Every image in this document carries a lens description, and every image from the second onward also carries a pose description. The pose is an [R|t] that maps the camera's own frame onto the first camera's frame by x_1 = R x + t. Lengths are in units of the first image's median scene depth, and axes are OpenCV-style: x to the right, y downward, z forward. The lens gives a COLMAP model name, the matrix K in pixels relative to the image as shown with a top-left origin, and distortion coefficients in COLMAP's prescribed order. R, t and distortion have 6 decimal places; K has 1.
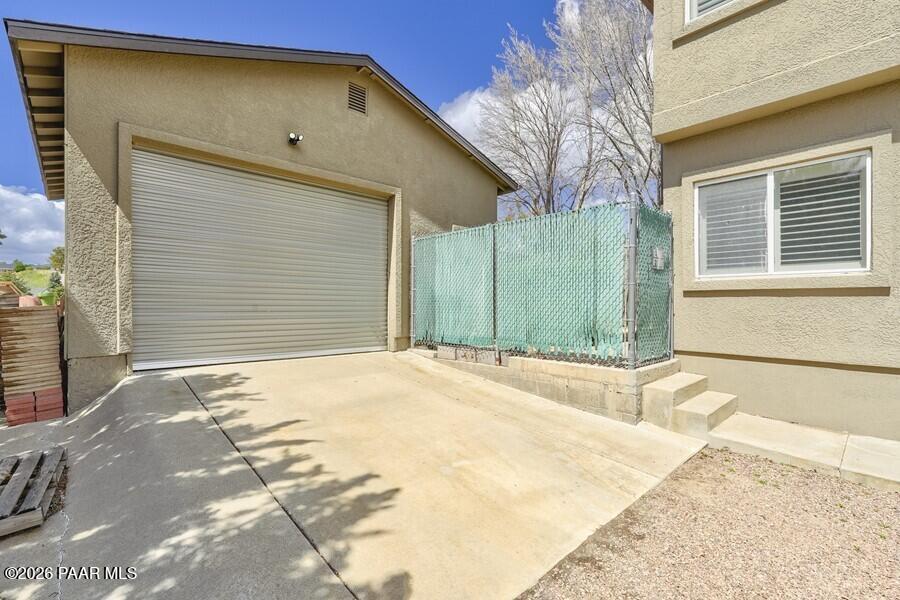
lens RADIAL K [[406.1, 0, 444.9], [0, 406.1, 304.7], [0, 0, 1]] dist [-0.012390, 0.005340]
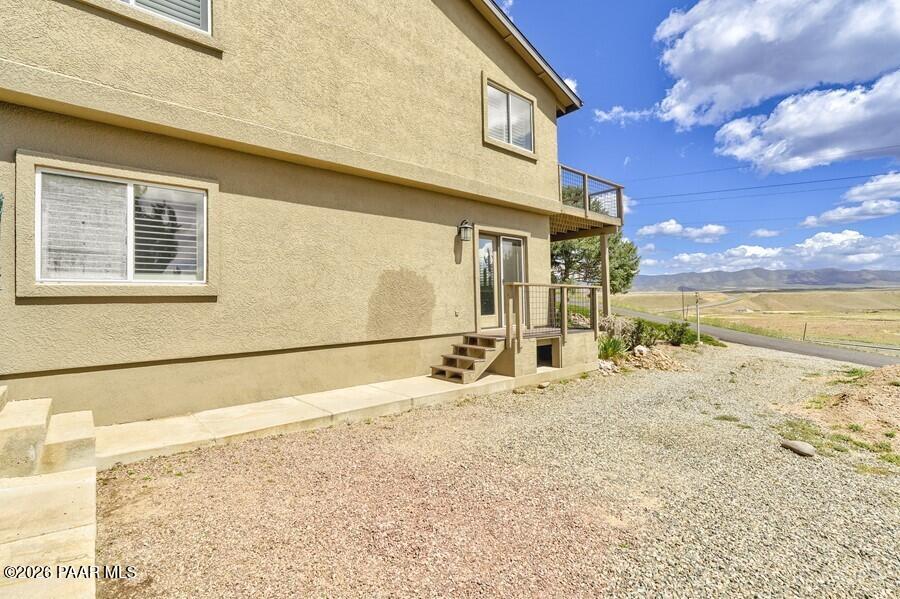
lens RADIAL K [[406.1, 0, 445.2], [0, 406.1, 294.3], [0, 0, 1]] dist [-0.012390, 0.005340]
pose [[0.005777, 0.015872, 0.999857, -0.258373], [0.025116, 0.999556, -0.016012, -0.007822], [-0.999668, 0.025205, 0.005376, 0.227489]]
